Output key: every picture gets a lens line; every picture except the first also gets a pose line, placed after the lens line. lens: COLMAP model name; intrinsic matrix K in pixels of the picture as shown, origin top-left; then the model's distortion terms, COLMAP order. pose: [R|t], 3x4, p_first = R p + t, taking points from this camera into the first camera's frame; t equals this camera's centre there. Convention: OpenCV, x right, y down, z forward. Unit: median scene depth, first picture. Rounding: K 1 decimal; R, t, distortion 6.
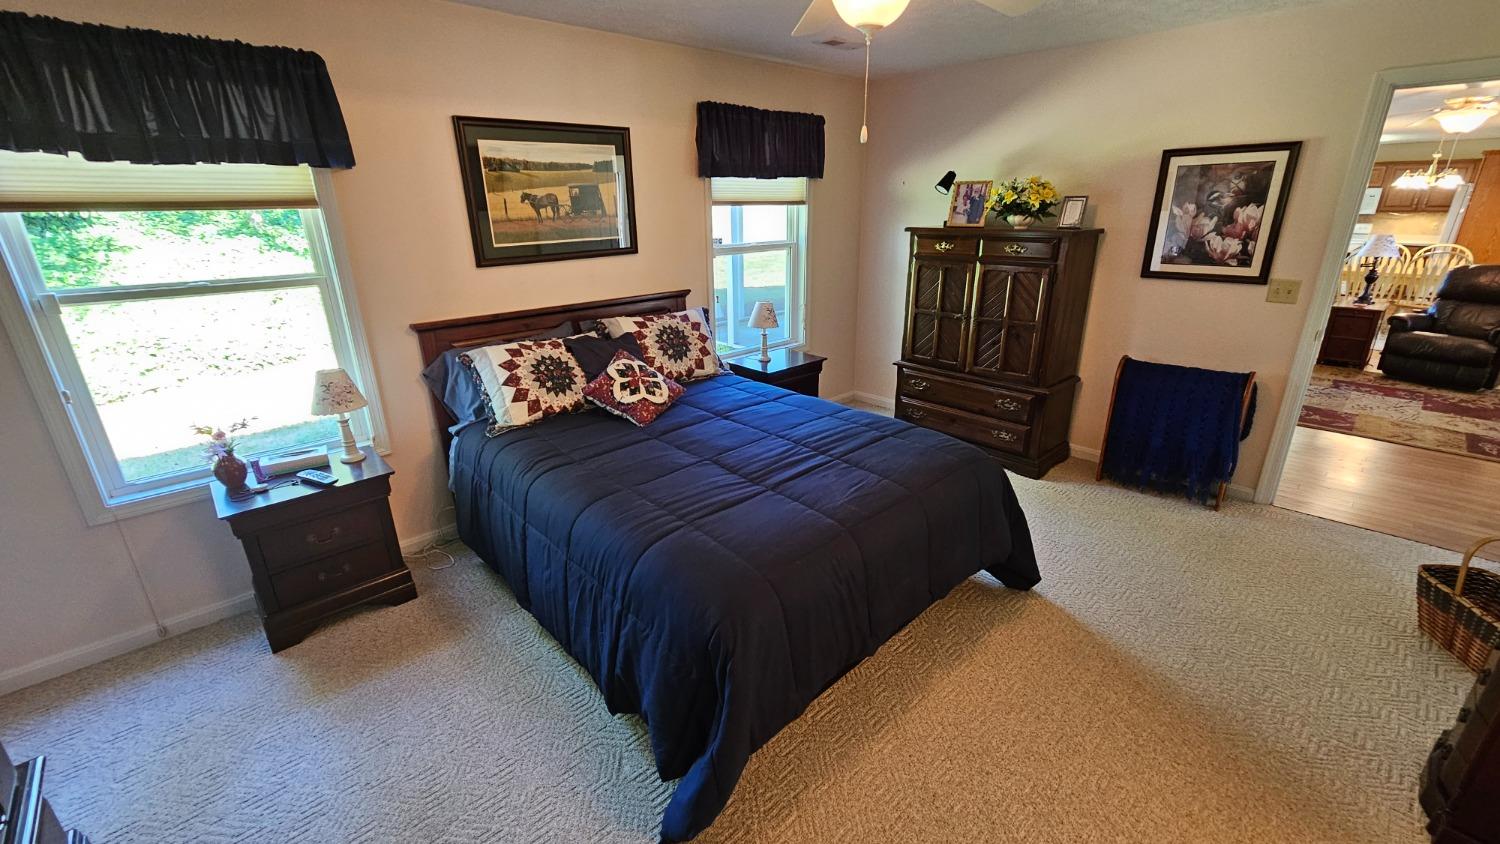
lens RADIAL K [[619.1, 0, 755.7], [0, 619.1, 423.9], [0, 0, 1]] dist [-0.003179, 0.002594]
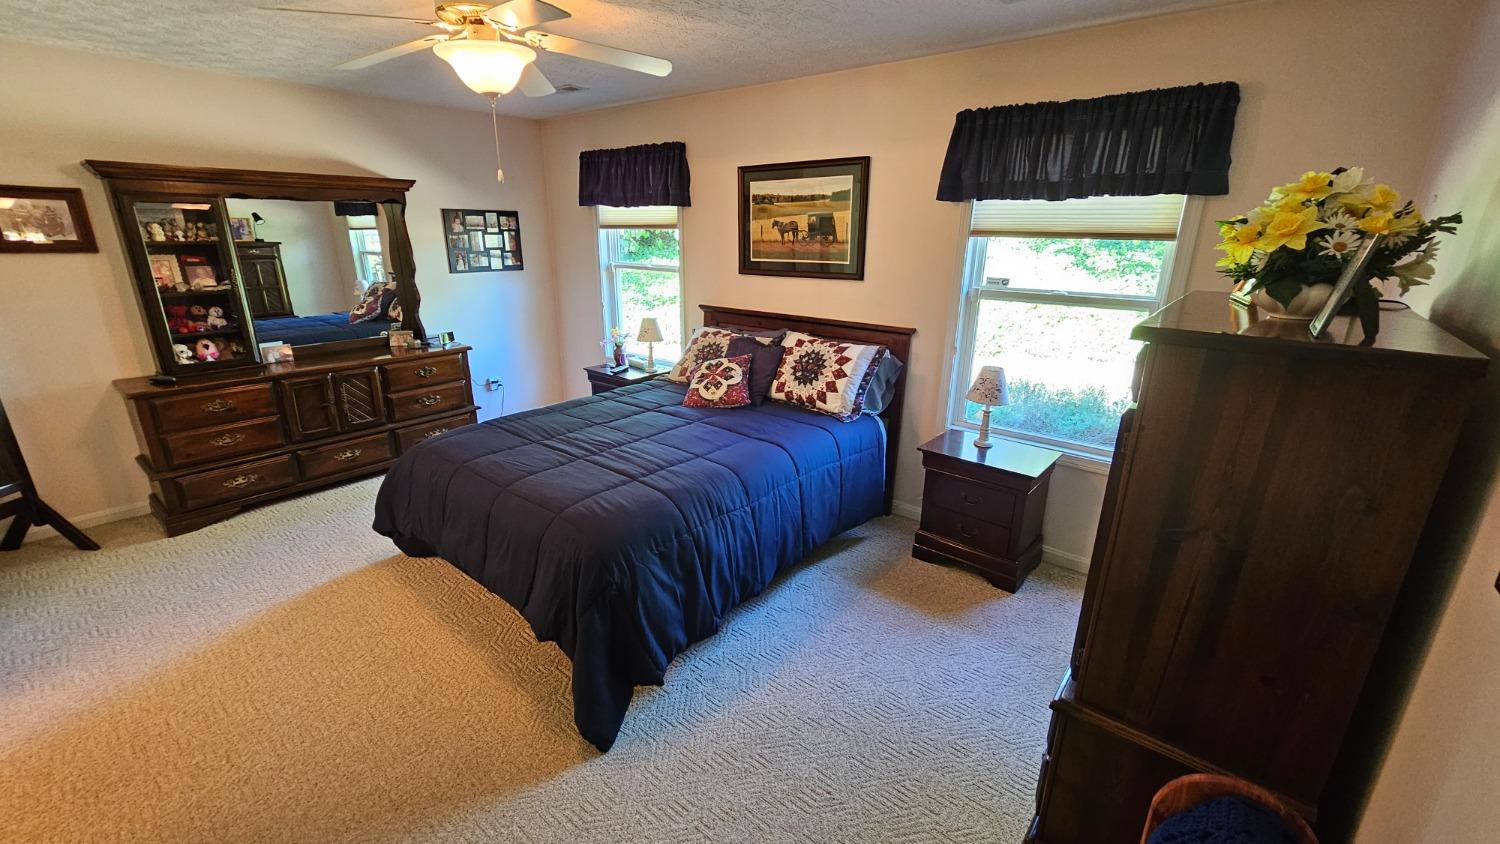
lens RADIAL K [[619.1, 0, 746.4], [0, 619.1, 426.3], [0, 0, 1]] dist [-0.003179, 0.002594]
pose [[0.116918, 0.311243, -0.943111, 0.884950], [-0.346857, 0.902622, 0.254881, -0.281924], [0.930602, 0.297325, 0.213489, 0.762648]]
